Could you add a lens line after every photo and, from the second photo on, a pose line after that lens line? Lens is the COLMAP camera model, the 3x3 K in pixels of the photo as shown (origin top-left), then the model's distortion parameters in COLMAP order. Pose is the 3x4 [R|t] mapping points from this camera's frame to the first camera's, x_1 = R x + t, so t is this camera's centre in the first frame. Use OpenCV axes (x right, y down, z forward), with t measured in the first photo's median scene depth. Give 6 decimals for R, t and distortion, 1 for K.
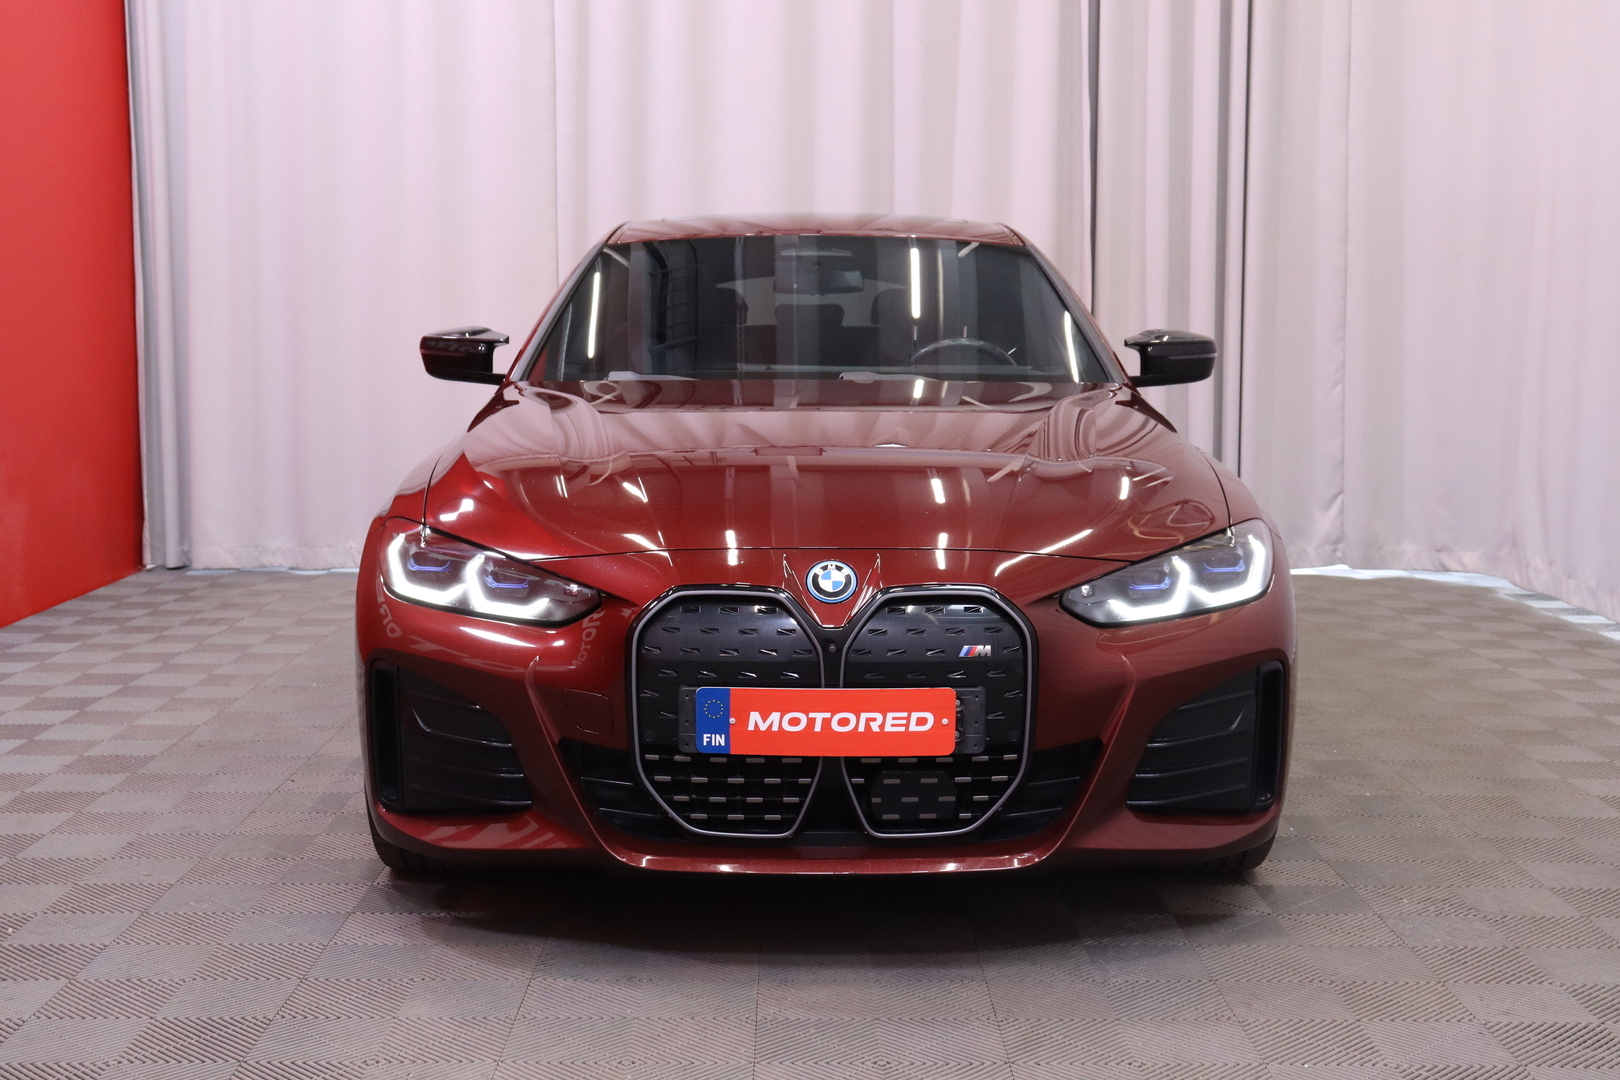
lens RADIAL K [[2059.5, 0, 881.4], [0, 2059.5, 542.0], [0, 0, 1]] dist [-0.000241, -0.028843]
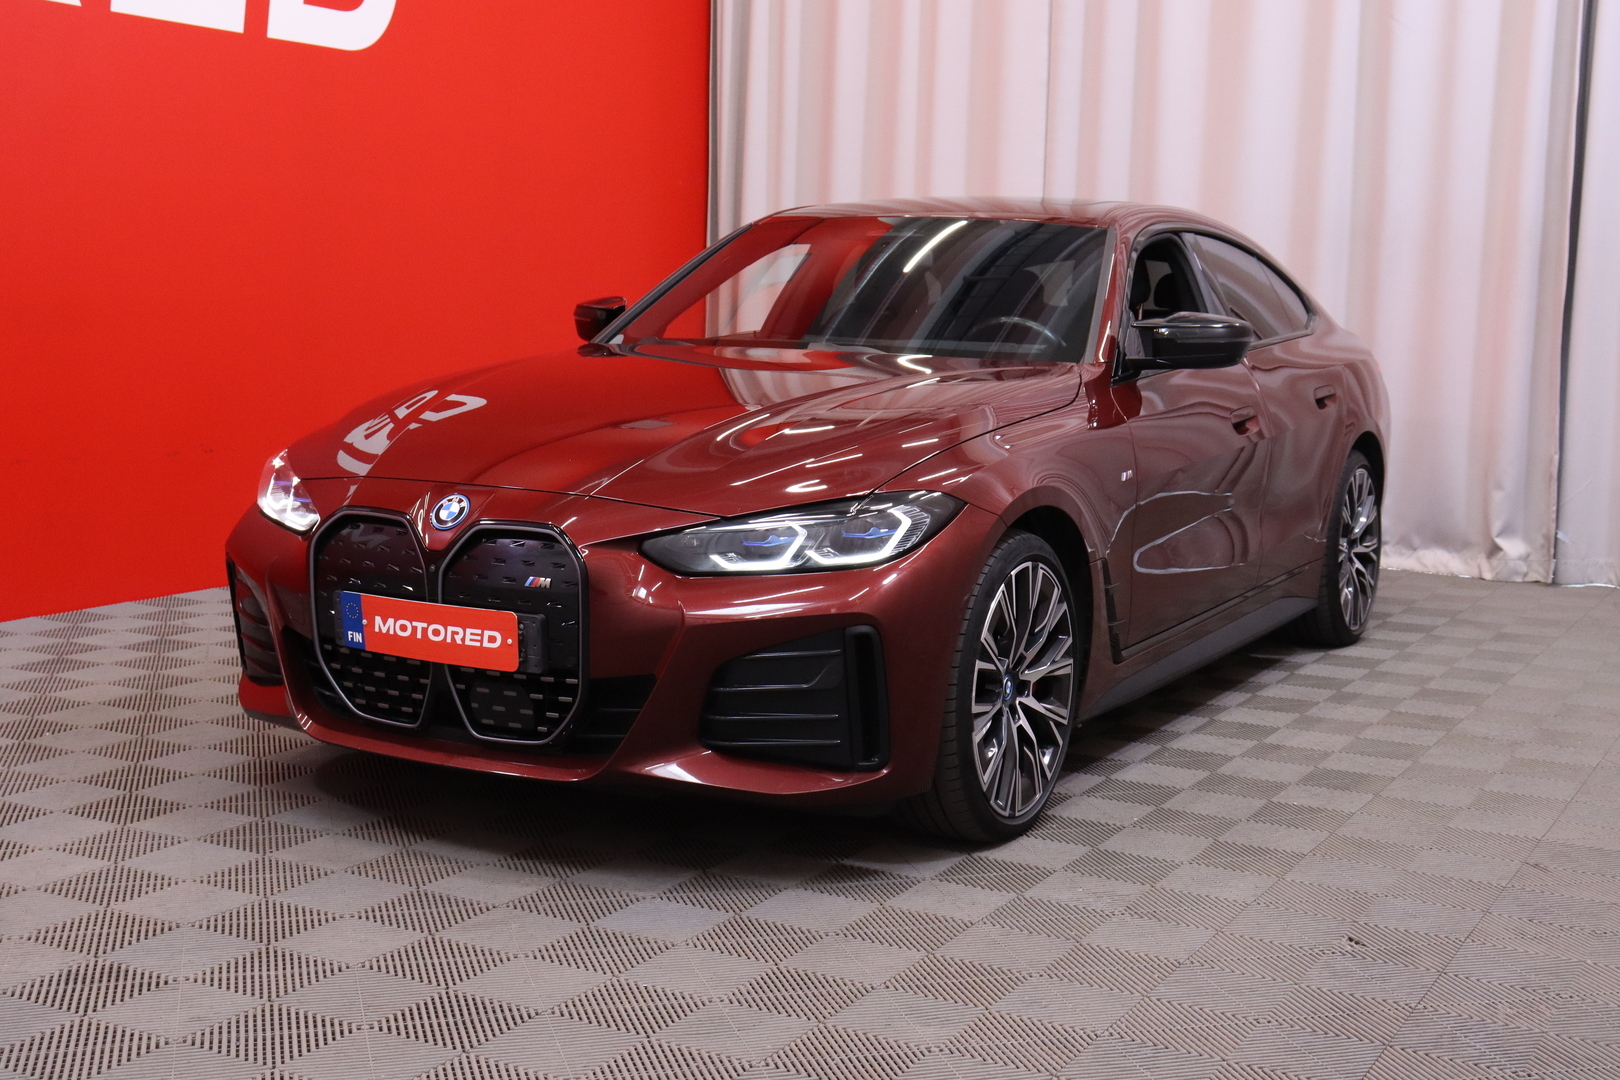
lens RADIAL K [[2059.5, 0, 881.4], [0, 2059.5, 542.0], [0, 0, 1]] dist [-0.000241, -0.028843]
pose [[0.868964, 0.078870, -0.488549, 0.758490], [-0.076332, 0.996765, 0.025146, -0.011672], [0.488952, 0.015441, 0.872174, 0.109646]]
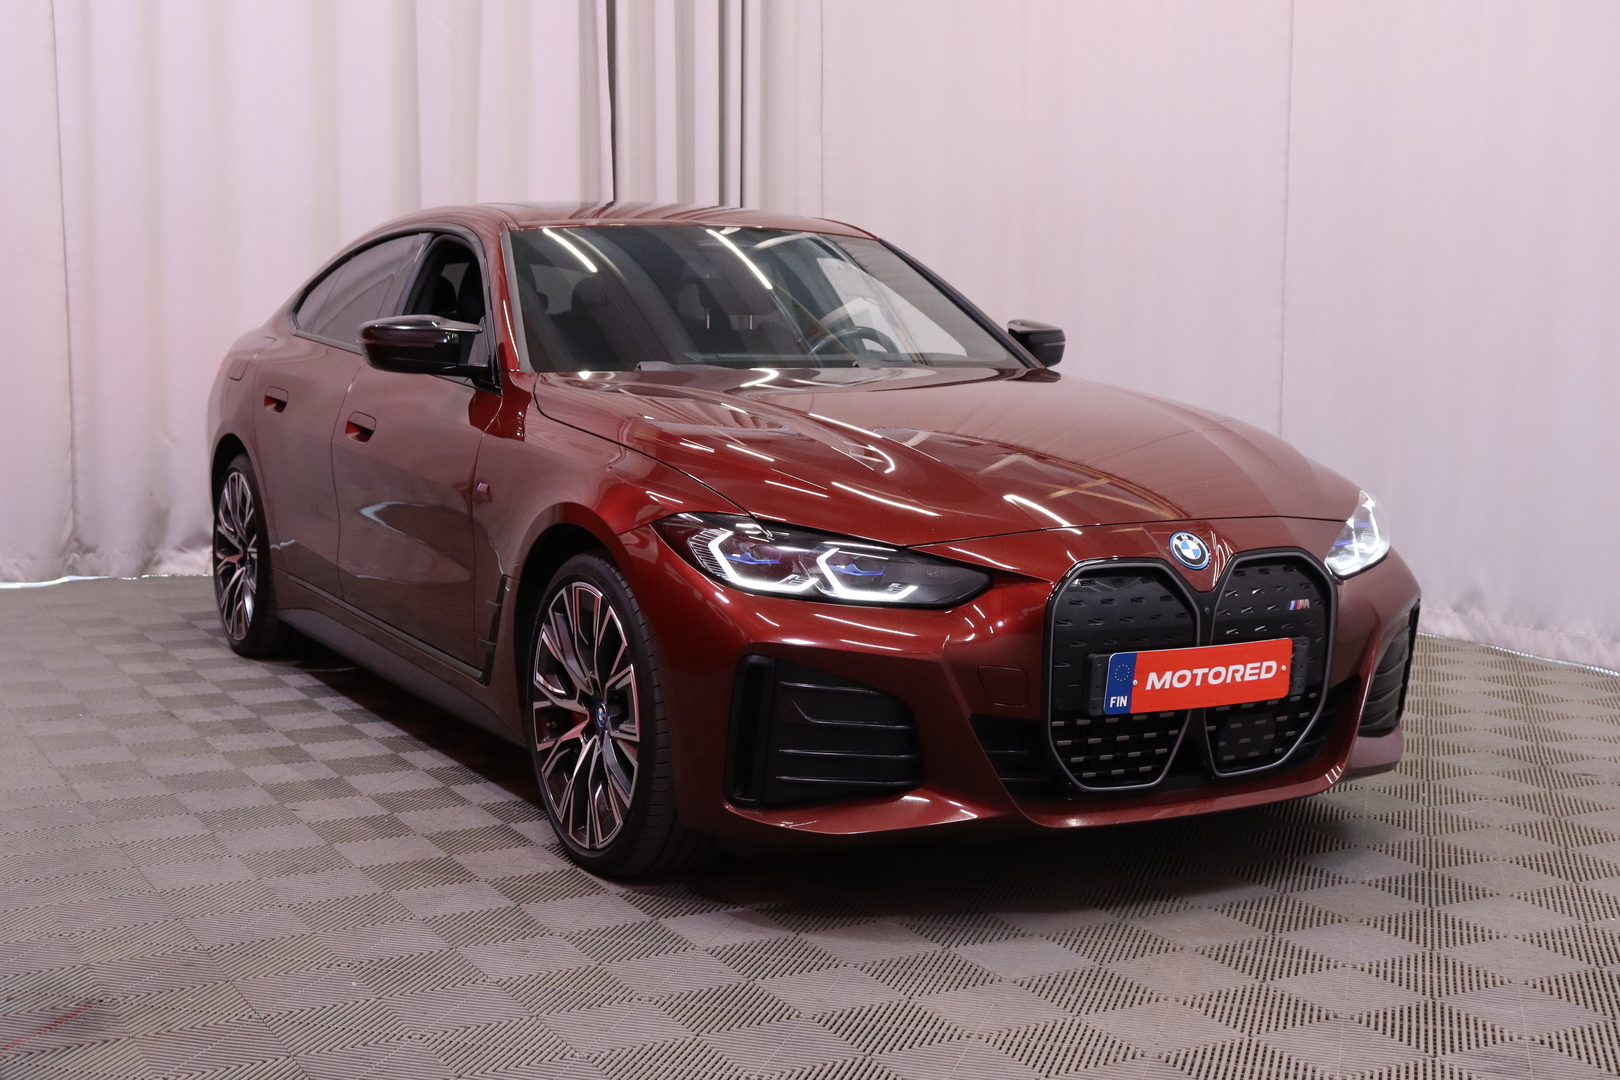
lens RADIAL K [[2059.5, 0, 881.4], [0, 2059.5, 542.0], [0, 0, 1]] dist [-0.000241, -0.028843]
pose [[0.879833, -0.049263, 0.472724, -0.698067], [0.045235, 0.998778, 0.019893, -0.014985], [-0.473126, 0.003881, 0.880986, 0.103193]]
